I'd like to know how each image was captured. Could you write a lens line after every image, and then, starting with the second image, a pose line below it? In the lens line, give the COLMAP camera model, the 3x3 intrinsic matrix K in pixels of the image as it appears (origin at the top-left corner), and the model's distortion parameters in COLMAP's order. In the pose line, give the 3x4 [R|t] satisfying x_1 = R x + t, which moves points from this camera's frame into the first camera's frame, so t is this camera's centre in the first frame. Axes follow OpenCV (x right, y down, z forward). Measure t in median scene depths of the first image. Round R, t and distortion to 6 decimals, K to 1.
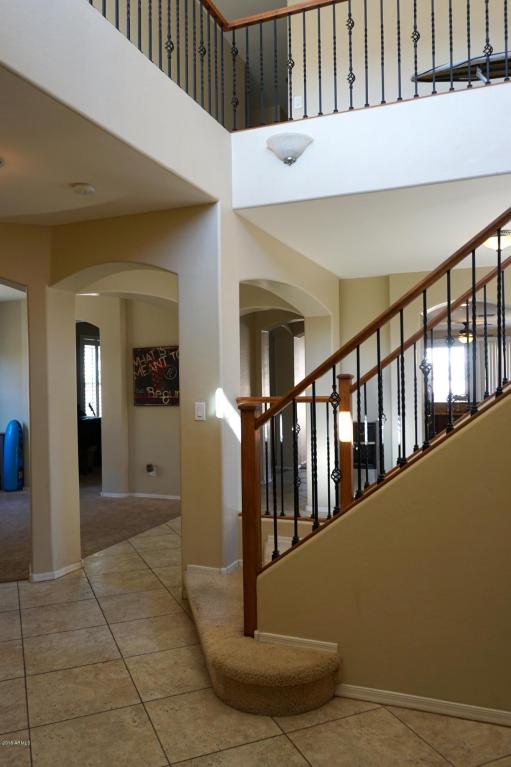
lens RADIAL K [[596.0, 0, 255.5], [0, 596.0, 383.5], [0, 0, 1]] dist [-0.042790, 0.089320]
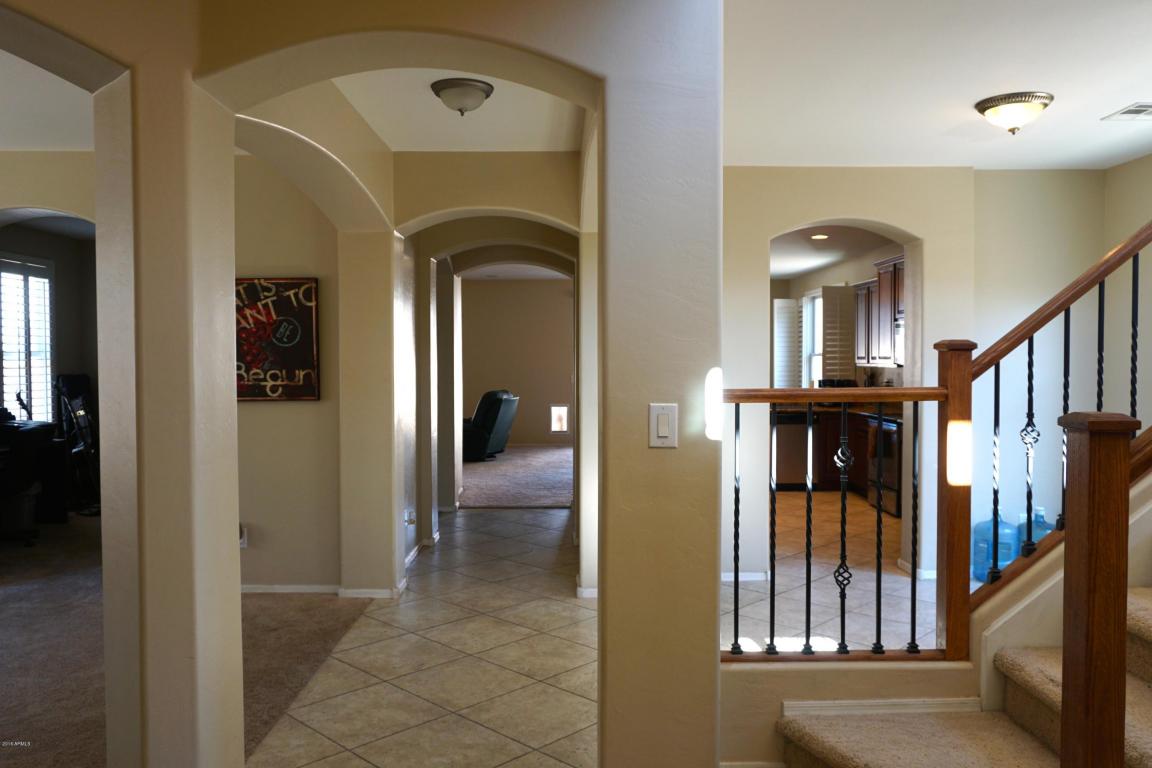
lens RADIAL K [[895.2, 0, 576.0], [0, 895.2, 384.0], [0, 0, 1]] dist [-0.042790, 0.089320]
pose [[0.927152, 0.003175, 0.374673, -0.195341], [-0.013182, 0.999621, 0.024151, 0.002857], [-0.374454, -0.027331, 0.926843, 0.239402]]
